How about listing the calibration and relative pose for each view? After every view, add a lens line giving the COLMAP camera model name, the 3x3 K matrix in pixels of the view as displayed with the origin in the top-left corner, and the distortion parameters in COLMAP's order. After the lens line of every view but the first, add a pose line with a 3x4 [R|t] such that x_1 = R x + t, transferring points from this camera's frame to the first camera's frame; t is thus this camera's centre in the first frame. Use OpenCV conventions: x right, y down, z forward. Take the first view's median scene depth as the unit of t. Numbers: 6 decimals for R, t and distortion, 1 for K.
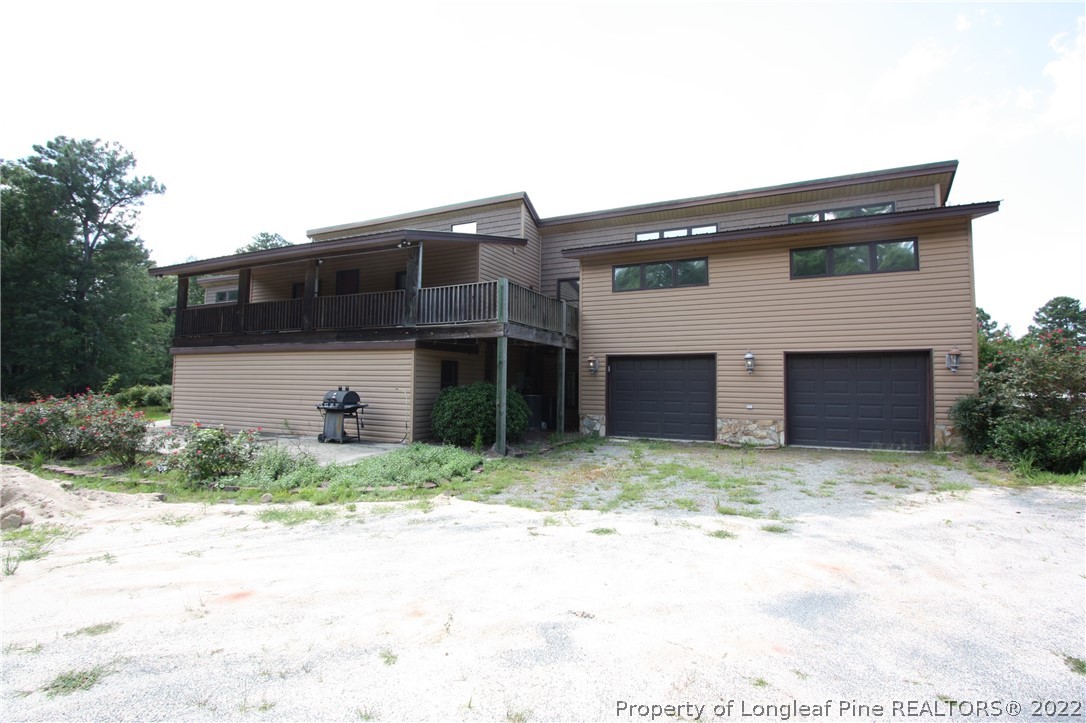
lens RADIAL K [[507.9, 0, 547.2], [0, 507.9, 352.3], [0, 0, 1]] dist [0.000270, 0.001259]
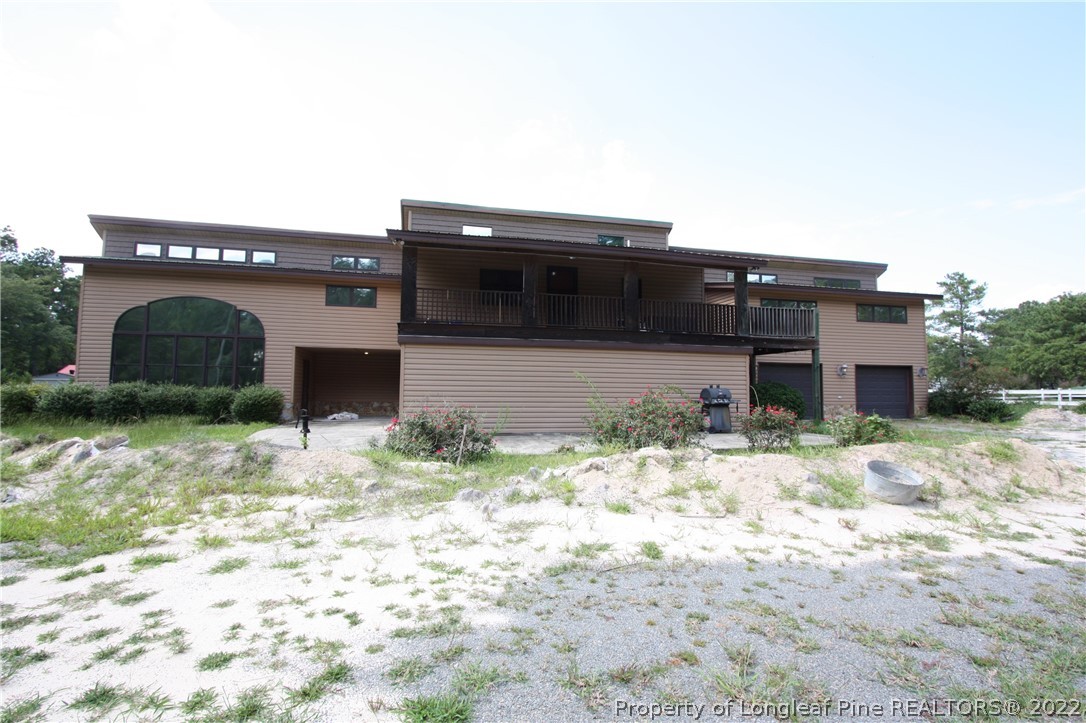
lens RADIAL K [[507.9, 0, 547.2], [0, 507.9, 352.3], [0, 0, 1]] dist [0.000270, 0.001259]
pose [[0.770901, 0.041400, 0.635608, -1.414532], [-0.042715, 0.998999, -0.013262, 0.025945], [-0.635521, -0.016926, 0.771898, 0.349809]]
